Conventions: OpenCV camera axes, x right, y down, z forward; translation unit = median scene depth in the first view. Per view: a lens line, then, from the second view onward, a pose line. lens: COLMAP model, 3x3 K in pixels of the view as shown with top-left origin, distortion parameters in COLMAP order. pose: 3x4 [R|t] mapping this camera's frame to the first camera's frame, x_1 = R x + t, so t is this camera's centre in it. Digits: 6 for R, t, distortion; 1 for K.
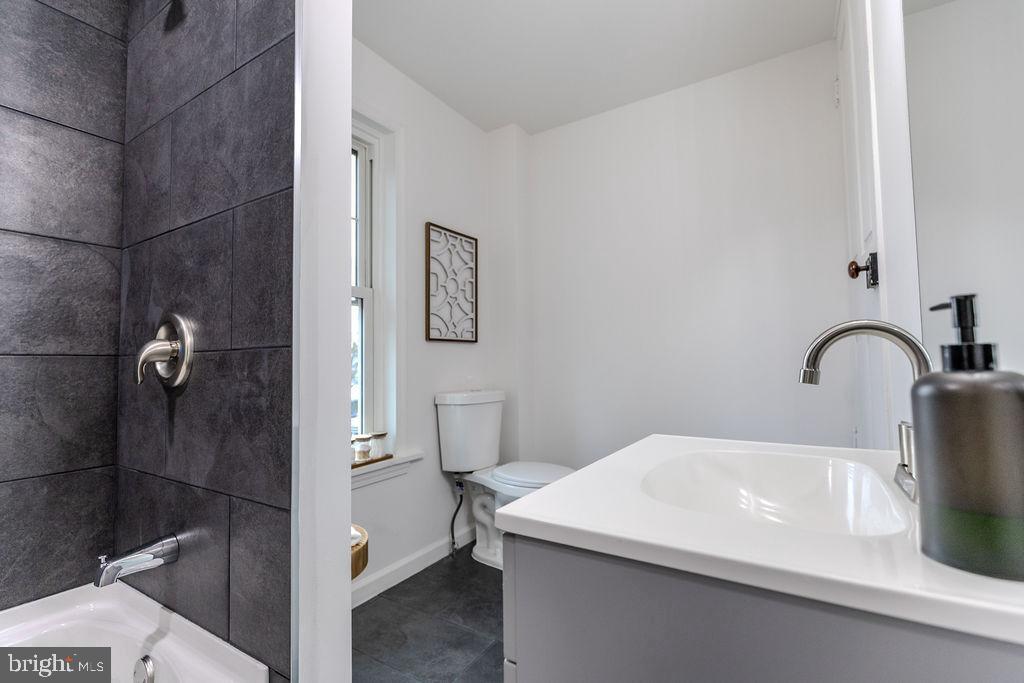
lens RADIAL K [[456.1, 0, 511.9], [0, 456.1, 340.5], [0, 0, 1]] dist [0.001974, -0.000768]
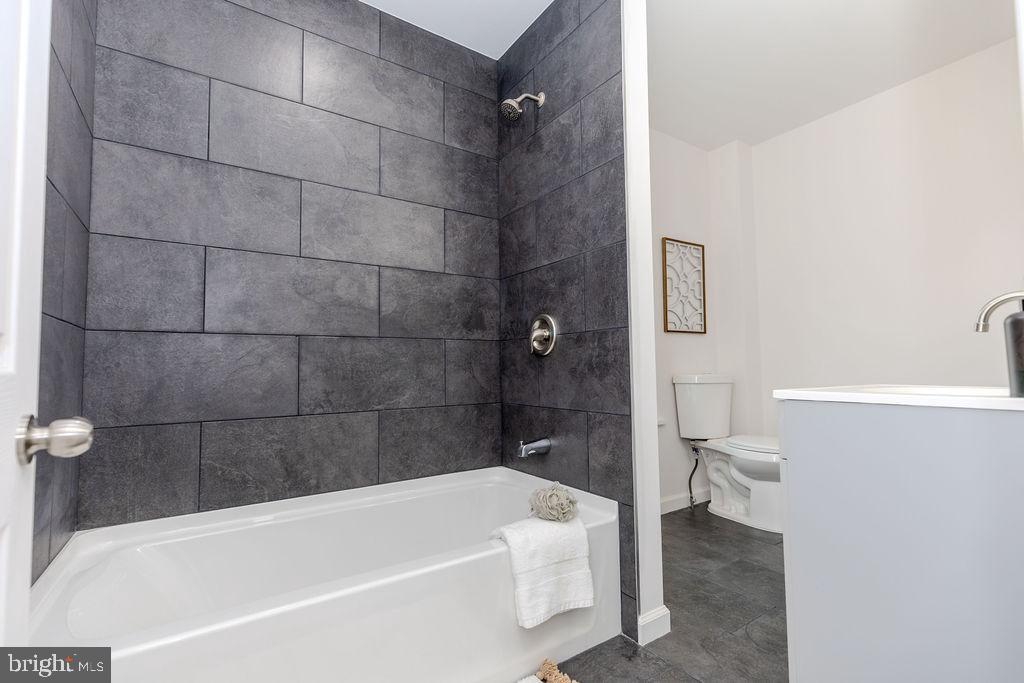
lens RADIAL K [[456.1, 0, 511.3], [0, 456.1, 342.9], [0, 0, 1]] dist [0.001974, -0.000768]
pose [[0.911204, -0.021191, -0.411410, -0.105774], [0.020457, 0.999772, -0.006186, 0.052860], [0.411447, -0.002779, 0.911429, -0.579525]]
